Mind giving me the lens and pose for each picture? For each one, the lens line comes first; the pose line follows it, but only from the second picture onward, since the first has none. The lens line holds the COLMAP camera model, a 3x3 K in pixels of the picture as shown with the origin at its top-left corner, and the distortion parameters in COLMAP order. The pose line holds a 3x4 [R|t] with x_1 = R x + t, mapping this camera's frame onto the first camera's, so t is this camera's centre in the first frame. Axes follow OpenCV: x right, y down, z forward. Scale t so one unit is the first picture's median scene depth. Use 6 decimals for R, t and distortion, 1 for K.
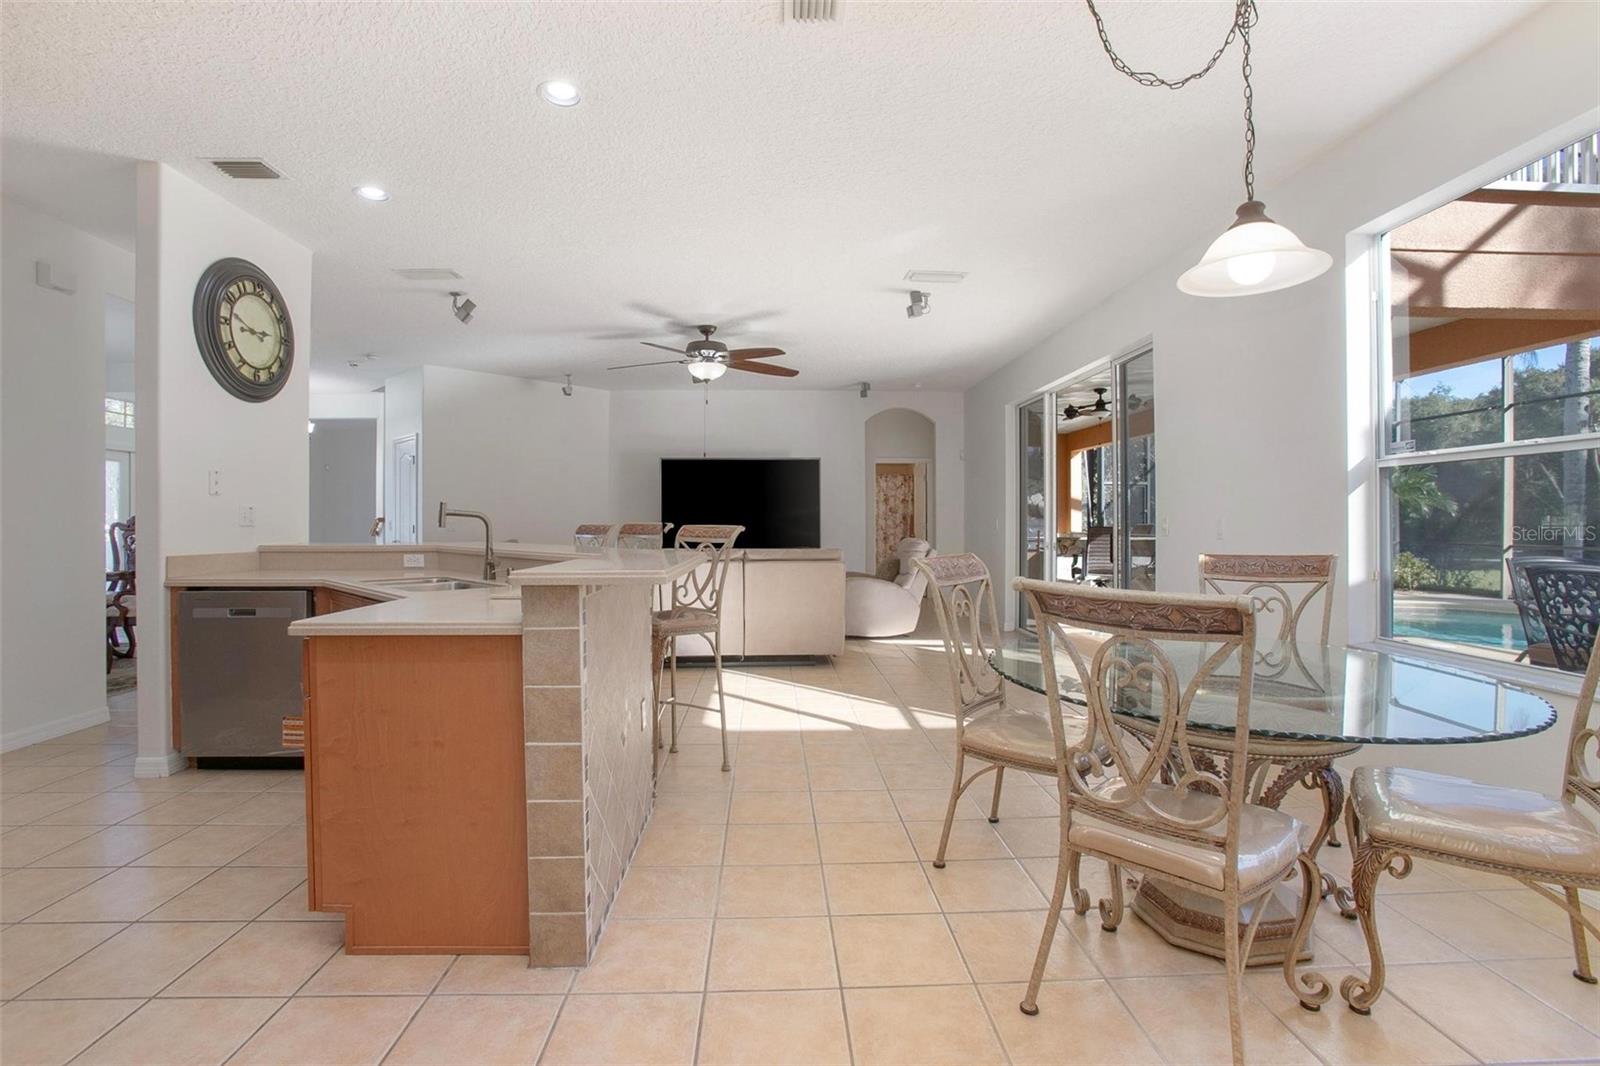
lens RADIAL K [[731.9, 0, 803.1], [0, 731.9, 523.9], [0, 0, 1]] dist [-0.072657, 0.030391]
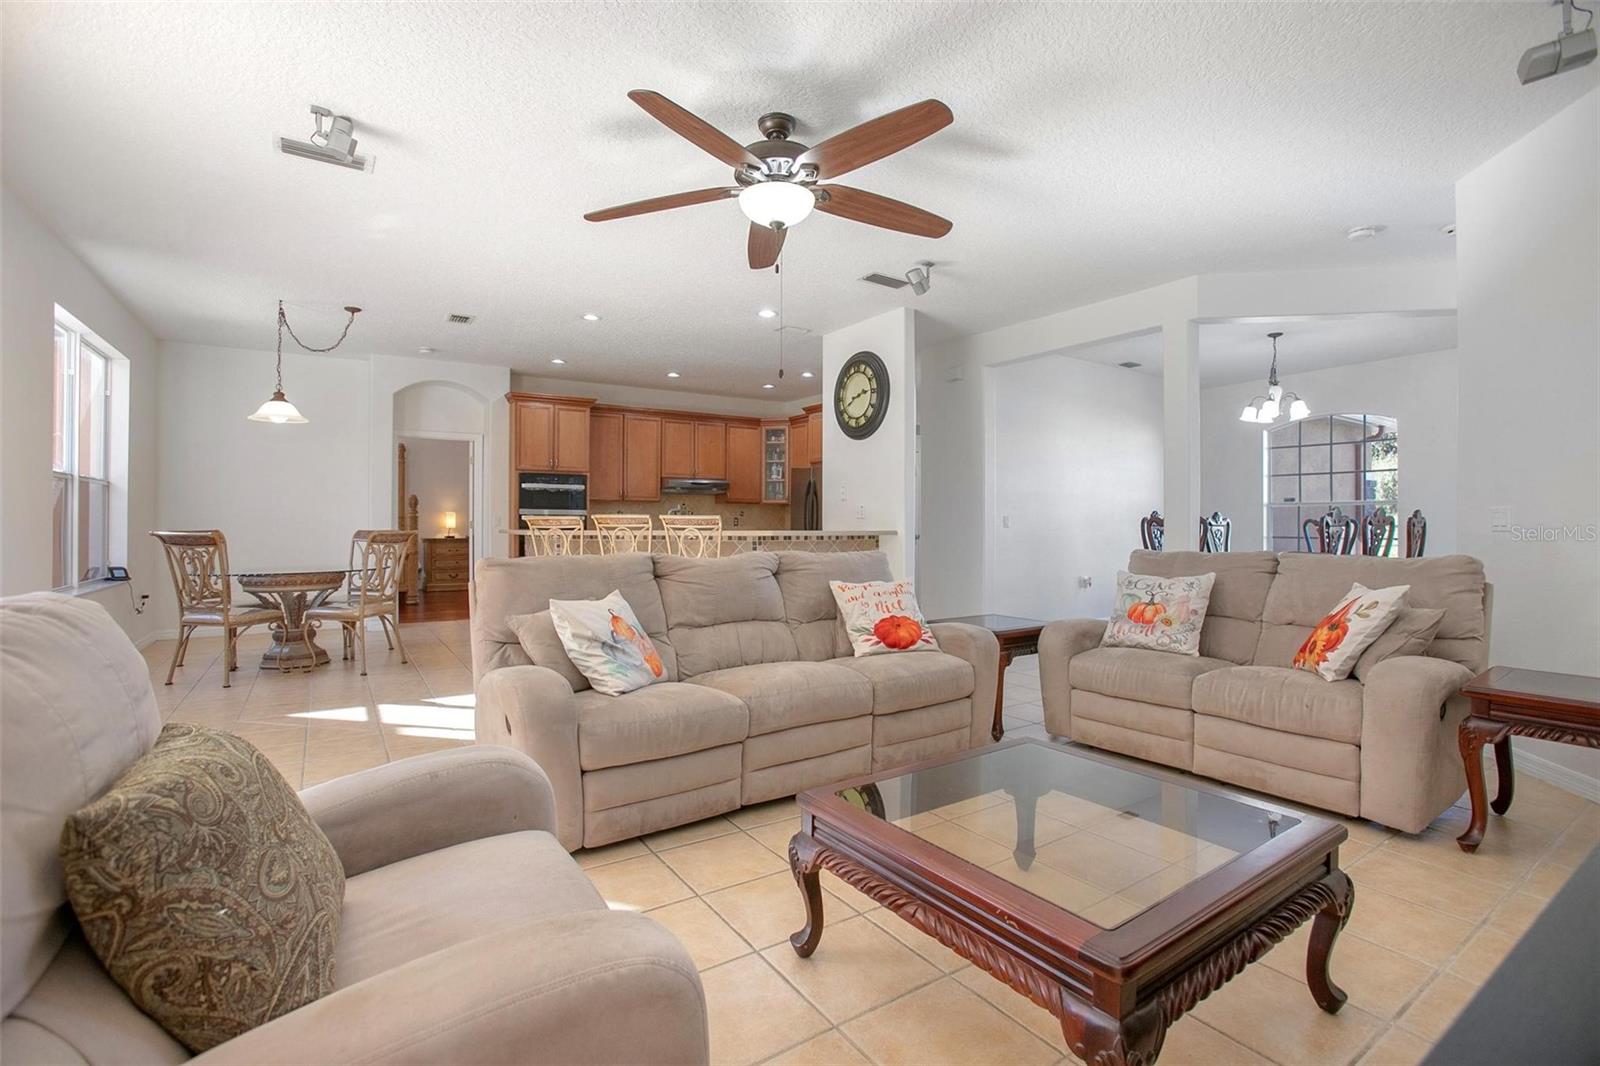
lens RADIAL K [[731.9, 0, 803.1], [0, 731.9, 523.9], [0, 0, 1]] dist [-0.072657, 0.030391]
pose [[-0.847833, 0.002274, -0.530258, 0.201372], [0.001574, 0.999997, 0.001773, 0.013682], [0.530260, 0.000669, -0.847835, 2.378898]]
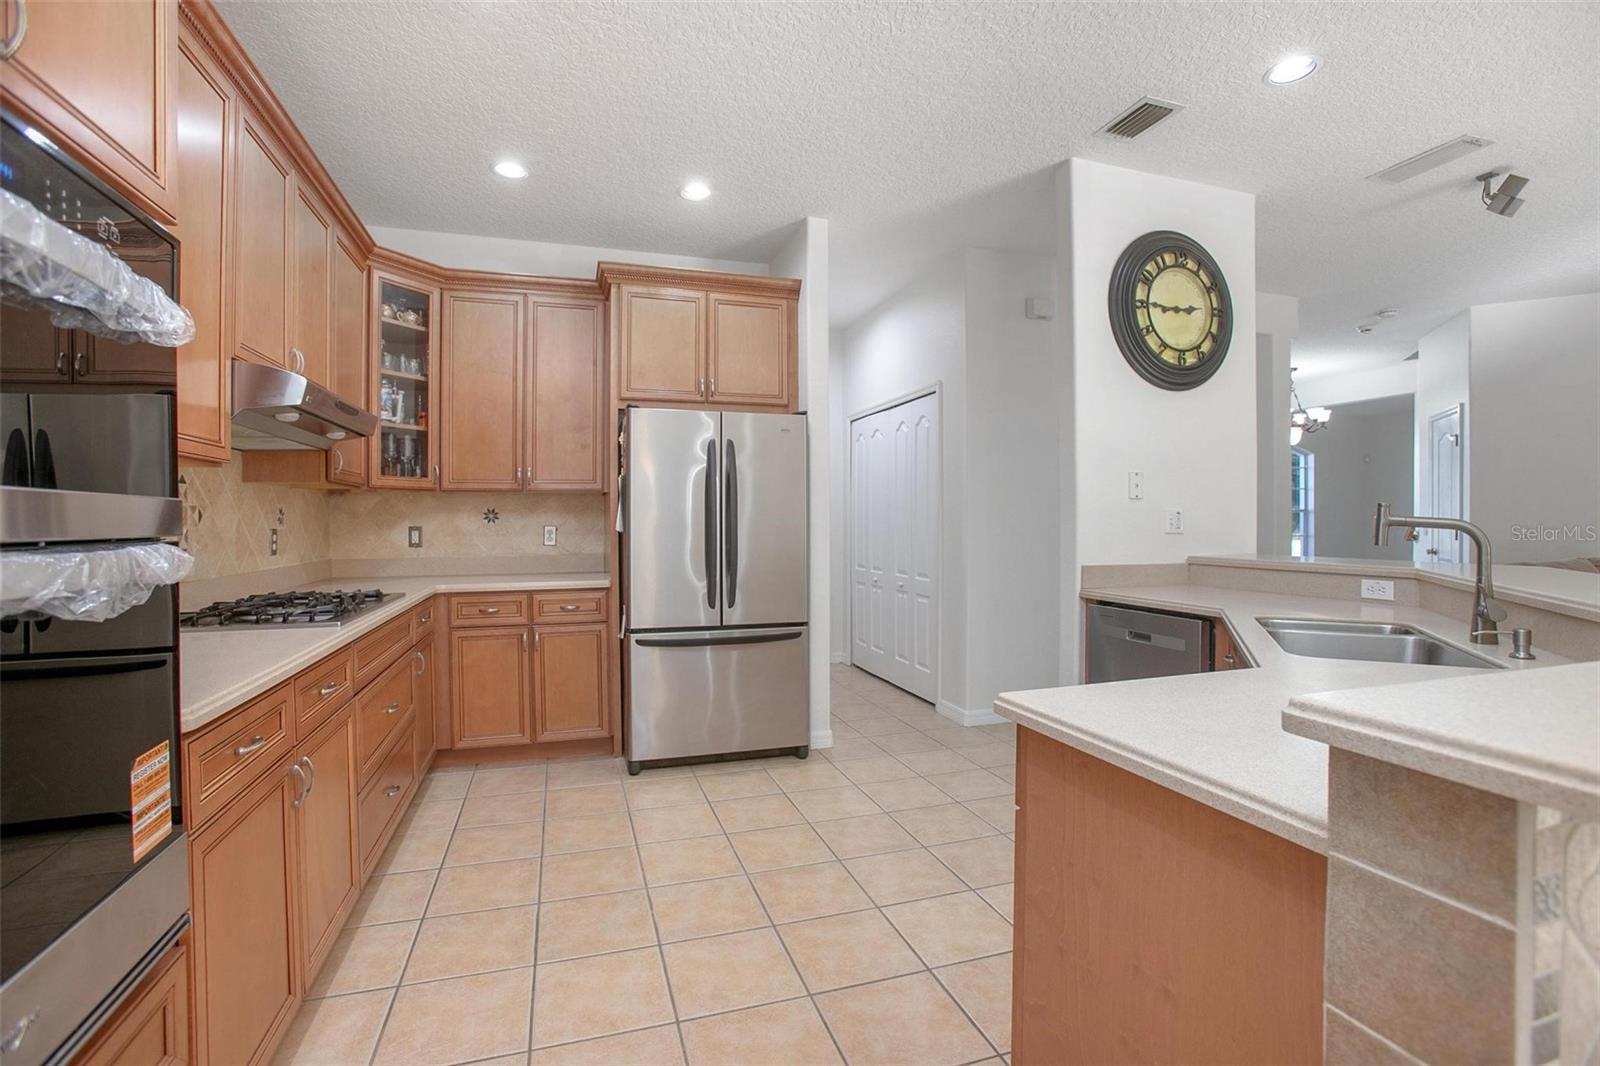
lens RADIAL K [[731.9, 0, 803.1], [0, 731.9, 523.9], [0, 0, 1]] dist [-0.072657, 0.030391]
pose [[0.267702, 0.006159, -0.963482, -0.055614], [-0.001143, 0.999981, 0.006075, -0.014212], [0.963501, -0.000524, 0.267704, 0.330092]]
